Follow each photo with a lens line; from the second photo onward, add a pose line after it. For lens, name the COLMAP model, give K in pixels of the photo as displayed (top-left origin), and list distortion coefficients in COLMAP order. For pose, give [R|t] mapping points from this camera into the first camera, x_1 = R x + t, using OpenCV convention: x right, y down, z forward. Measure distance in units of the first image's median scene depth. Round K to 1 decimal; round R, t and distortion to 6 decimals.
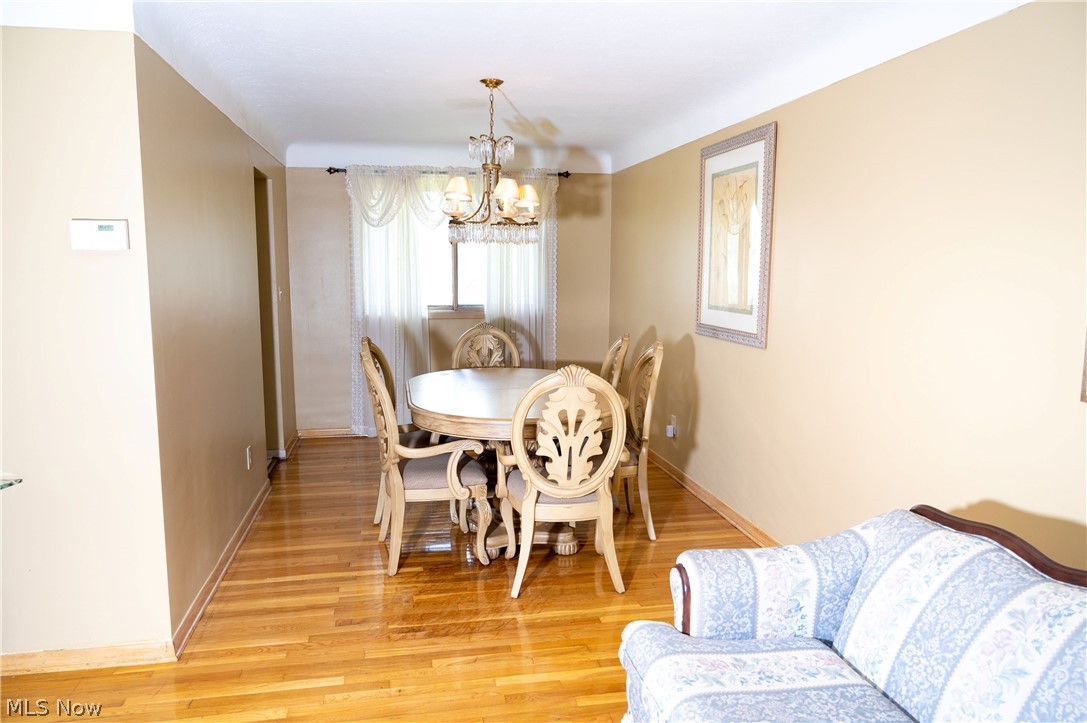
lens RADIAL K [[771.3, 0, 543.8], [0, 771.3, 361.7], [0, 0, 1]] dist [-0.003848, -0.000466]
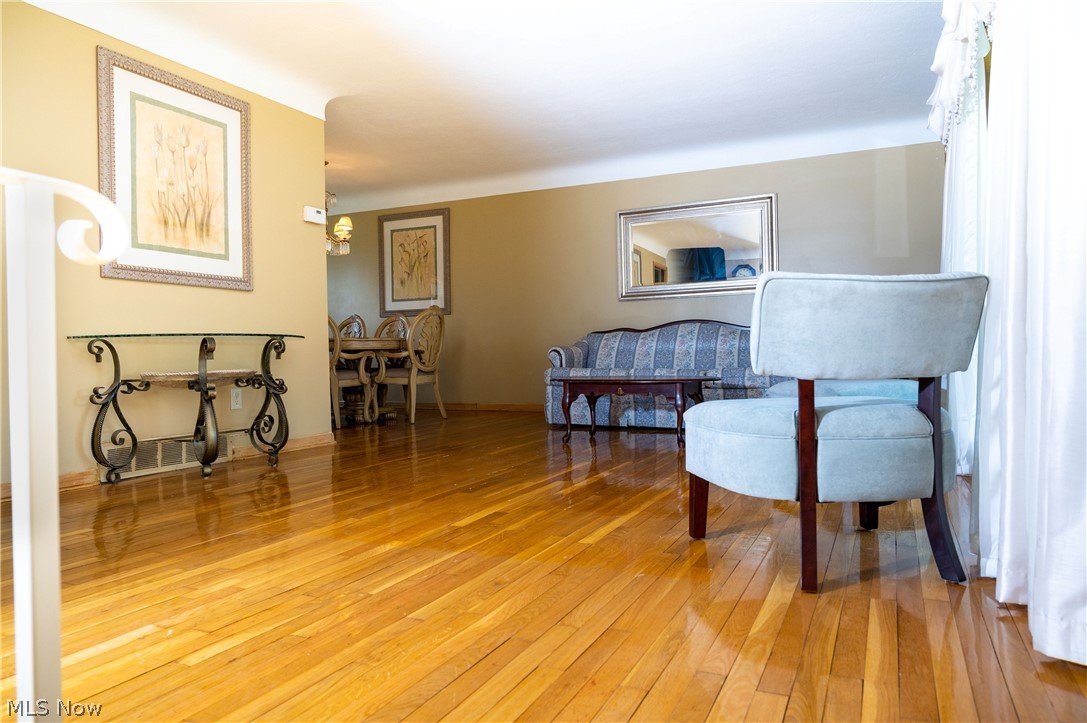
lens RADIAL K [[771.3, 0, 541.7], [0, 771.3, 361.6], [0, 0, 1]] dist [-0.003848, -0.000466]
pose [[0.574786, -0.016703, 0.818133, -1.310034], [0.122373, 0.990303, -0.065757, 0.285798], [-0.809102, 0.137914, 0.571257, -0.381743]]
